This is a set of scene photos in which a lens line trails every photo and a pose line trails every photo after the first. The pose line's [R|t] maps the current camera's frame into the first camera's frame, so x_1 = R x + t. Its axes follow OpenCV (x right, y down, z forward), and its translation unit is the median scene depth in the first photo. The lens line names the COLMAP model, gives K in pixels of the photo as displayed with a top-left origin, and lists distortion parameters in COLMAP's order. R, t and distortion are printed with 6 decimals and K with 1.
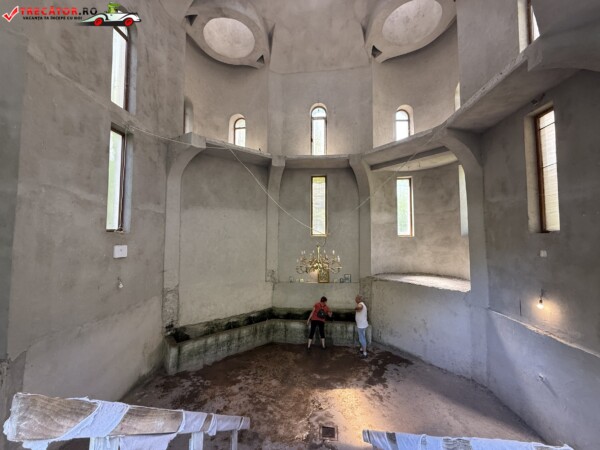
lens RADIAL K [[240.5, 0, 300.0], [0, 240.5, 225.0], [0, 0, 1]] dist [0.000089, -0.000167]
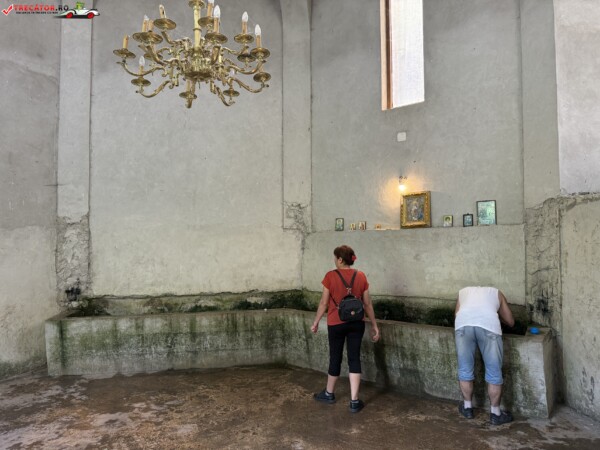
lens RADIAL K [[425.7, 0, 298.4], [0, 425.7, 222.6], [0, 0, 1]] dist [0.055777, -0.065657]
pose [[0.854928, -0.037897, -0.517360, 0.346881], [0.040710, 0.999153, -0.005916, 0.278048], [0.517146, -0.016004, 0.855748, 0.422033]]
